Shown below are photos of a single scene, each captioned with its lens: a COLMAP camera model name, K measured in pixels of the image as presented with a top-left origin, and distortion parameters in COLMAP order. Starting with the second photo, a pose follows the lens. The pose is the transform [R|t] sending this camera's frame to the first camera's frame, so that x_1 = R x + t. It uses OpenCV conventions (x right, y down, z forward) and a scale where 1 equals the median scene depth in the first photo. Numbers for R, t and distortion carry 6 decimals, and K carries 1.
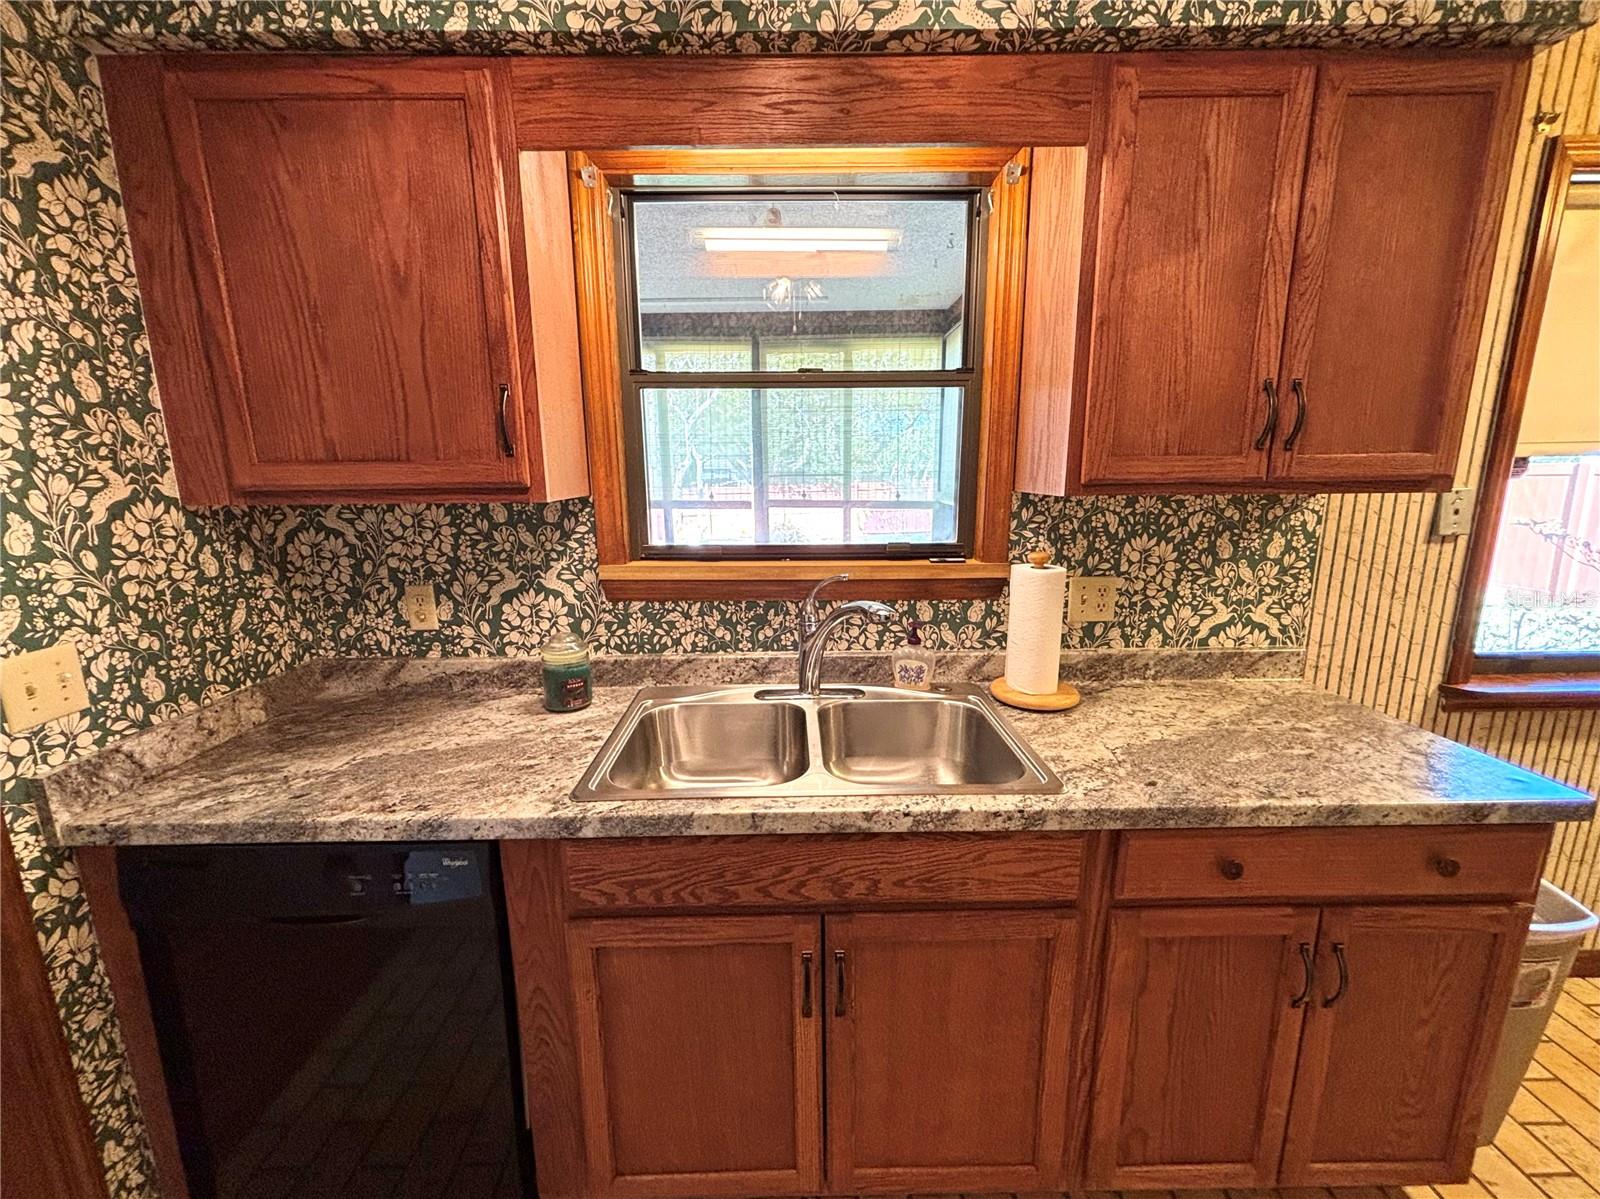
lens RADIAL K [[655.8, 0, 792.5], [0, 655.8, 599.1], [0, 0, 1]] dist [0.001665, -0.000026]
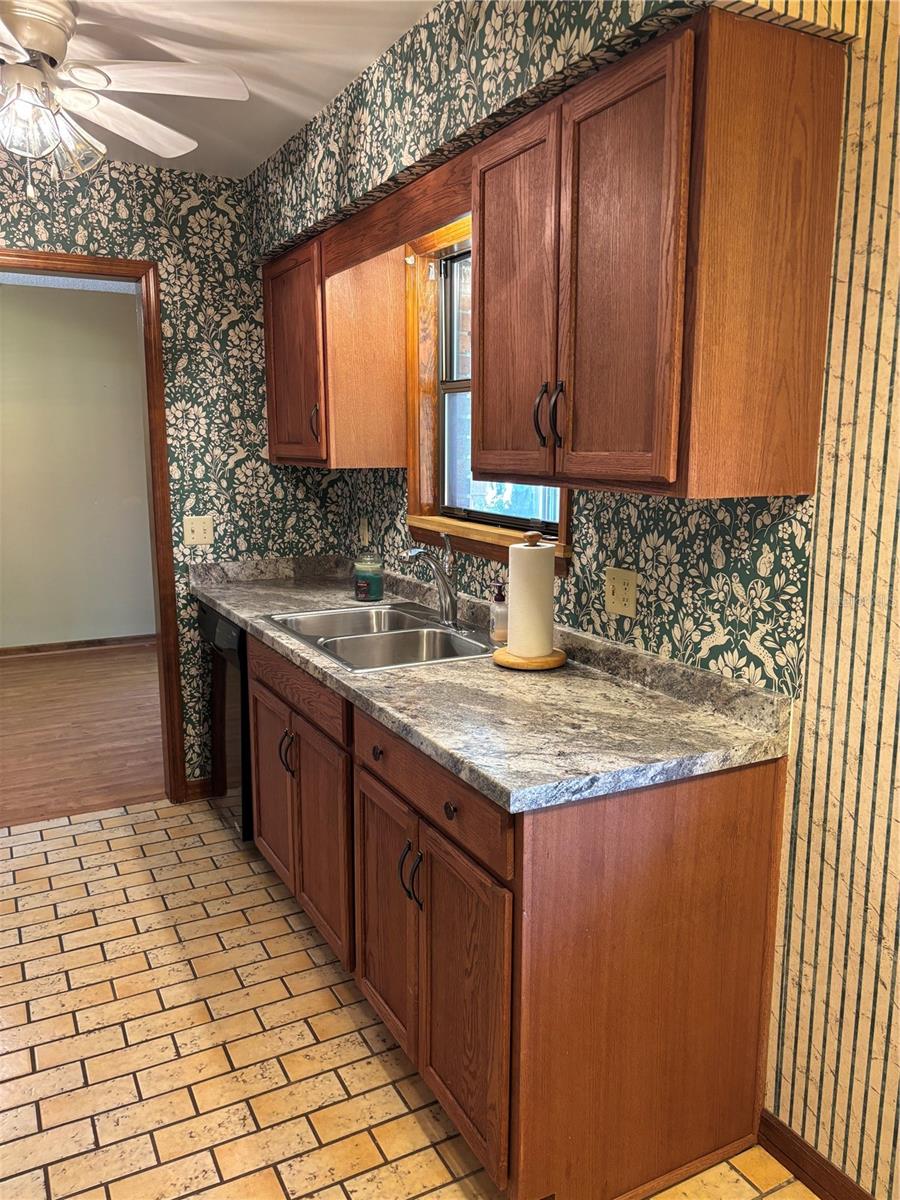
lens RADIAL K [[909.0, 0, 450.0], [0, 909.0, 600.0], [0, 0, 1]] dist [0.091576, -0.116553]
pose [[0.455029, 0.166066, -0.874855, 1.677676], [-0.184431, 0.978729, 0.089857, -0.069417], [0.871168, 0.120463, 0.475978, 0.137298]]
